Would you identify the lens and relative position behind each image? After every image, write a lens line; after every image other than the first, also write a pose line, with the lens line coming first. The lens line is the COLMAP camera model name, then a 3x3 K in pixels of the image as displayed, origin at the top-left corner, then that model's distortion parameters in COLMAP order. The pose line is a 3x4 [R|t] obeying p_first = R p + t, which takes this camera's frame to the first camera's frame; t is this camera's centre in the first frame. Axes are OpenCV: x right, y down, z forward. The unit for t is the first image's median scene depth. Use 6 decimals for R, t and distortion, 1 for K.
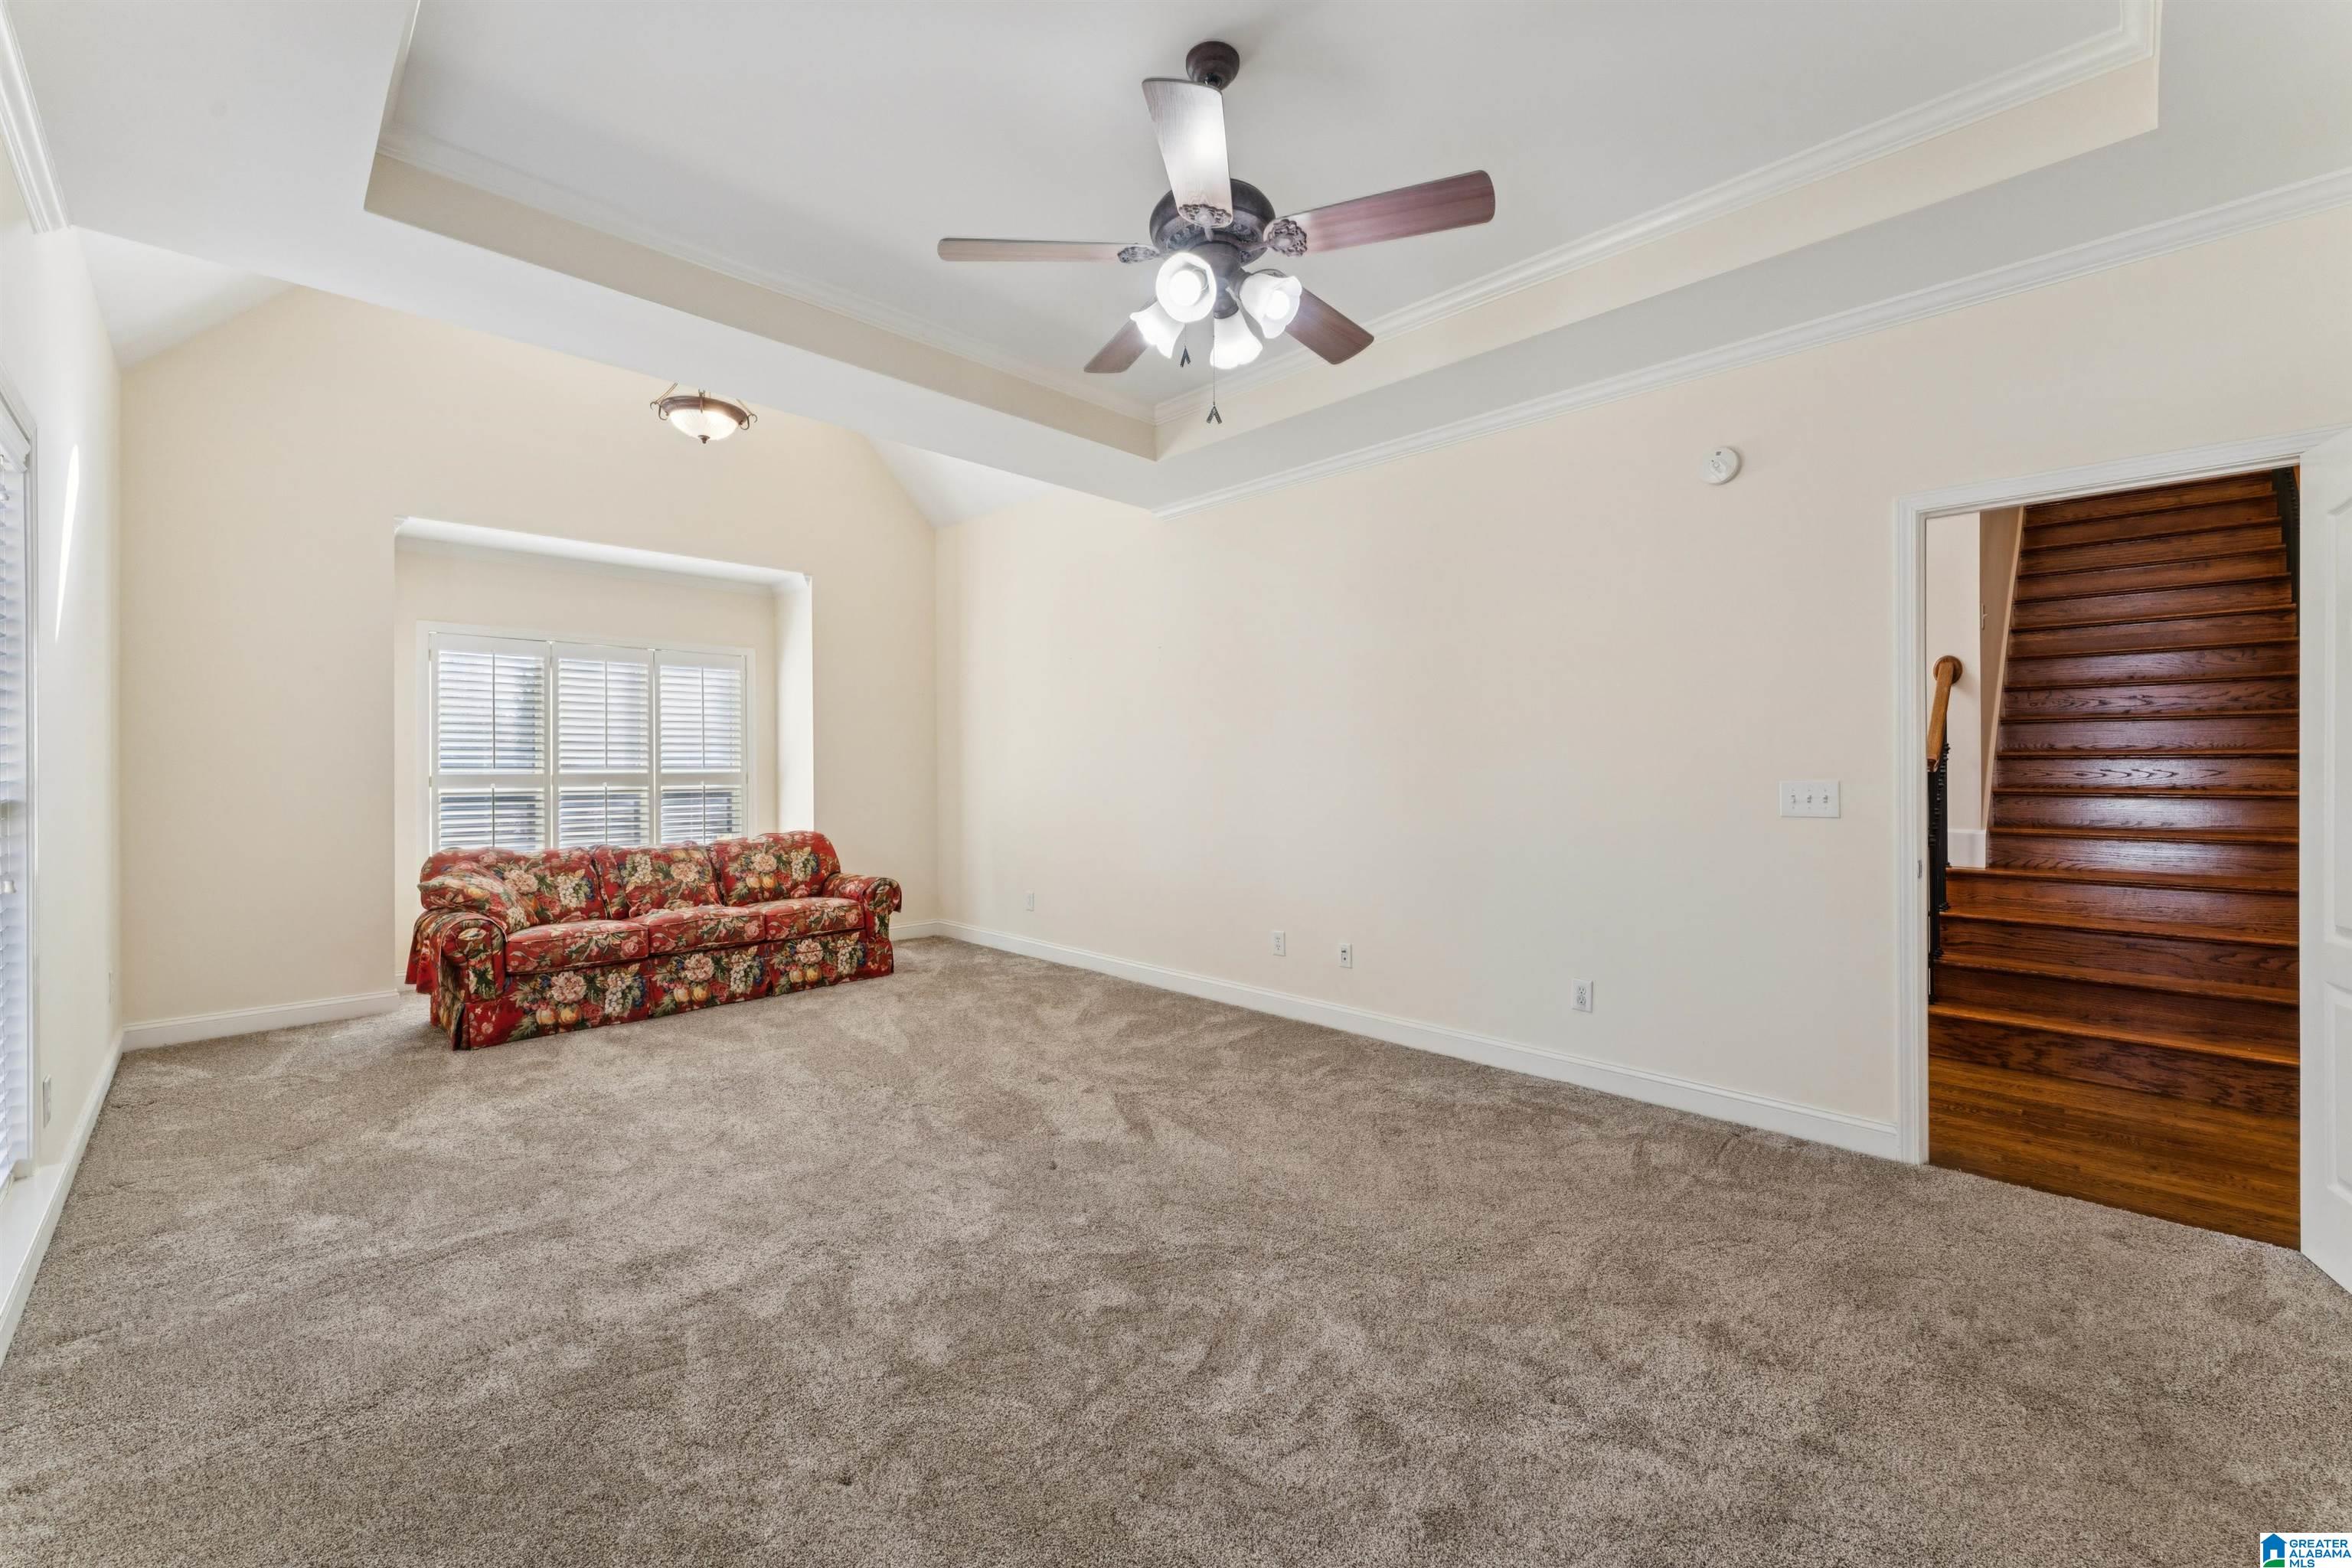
lens RADIAL K [[941.2, 0, 1182.0], [0, 941.2, 761.8], [0, 0, 1]] dist [0.000623, -0.000726]
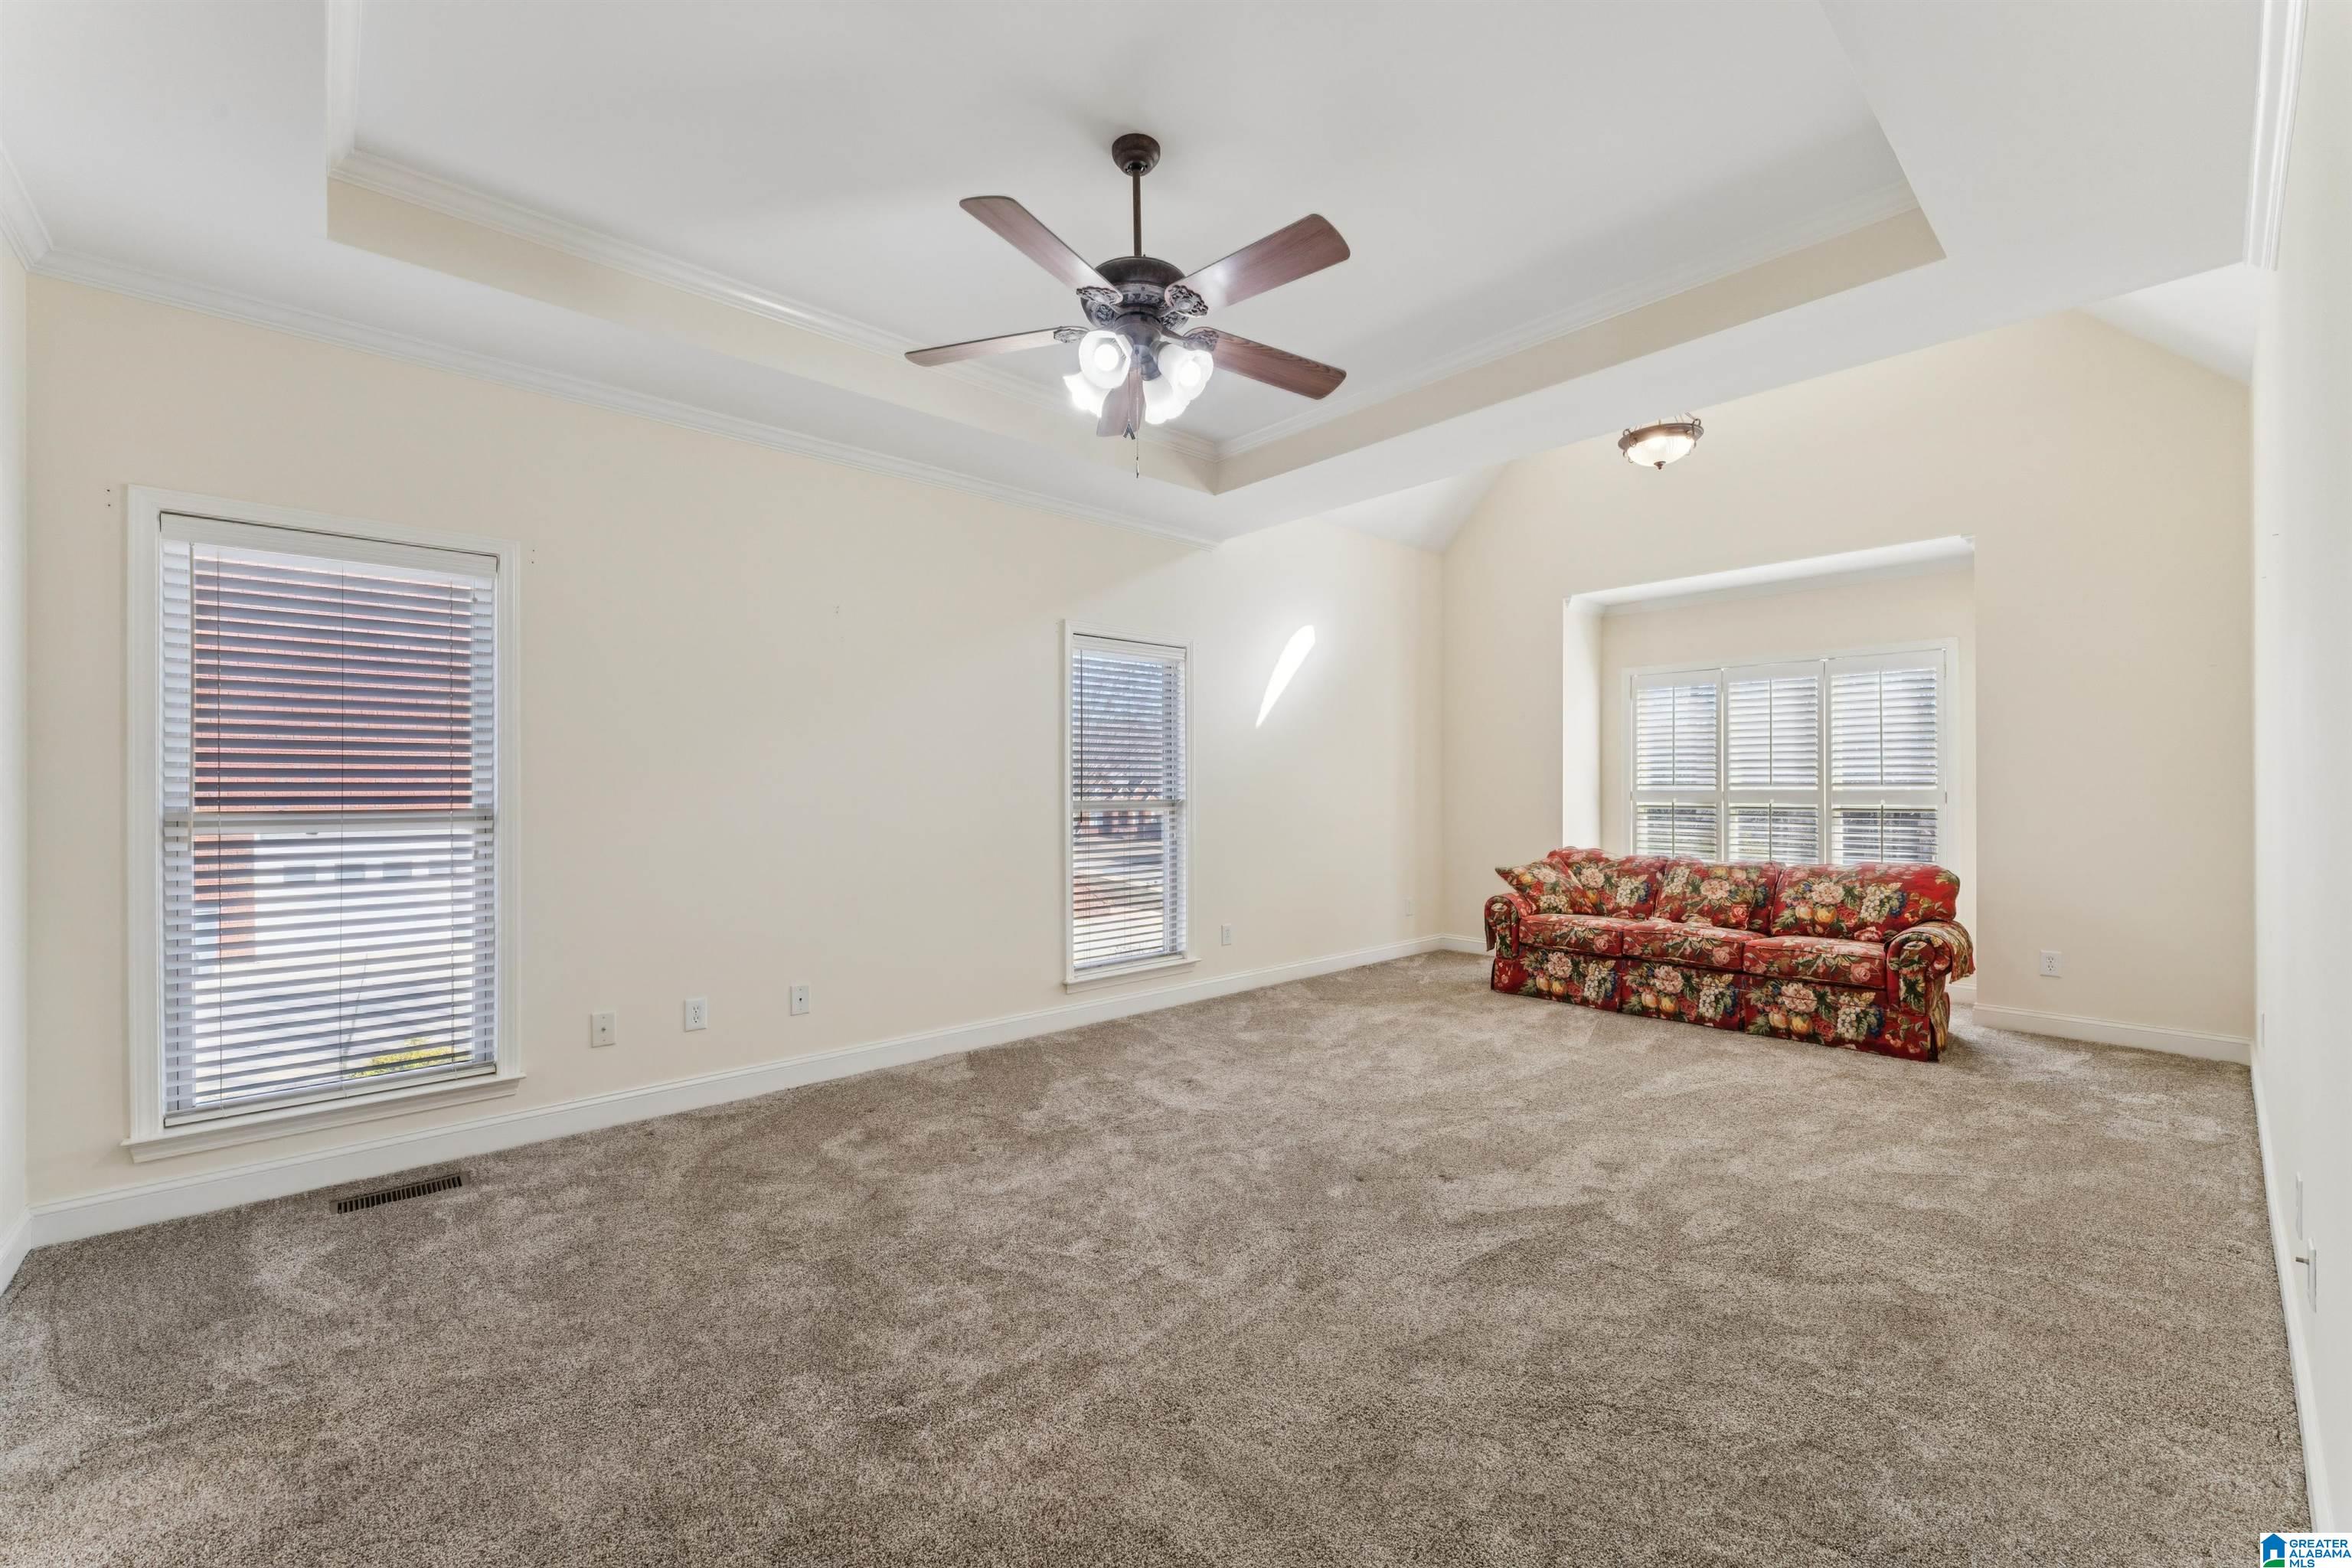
lens RADIAL K [[941.2, 0, 1182.1], [0, 941.2, 797.8], [0, 0, 1]] dist [0.000623, -0.000726]
pose [[-0.039858, 0.016418, -0.999070, 0.535089], [0.009813, 0.999823, 0.016039, -0.002099], [0.999157, -0.009164, -0.040012, 0.511714]]
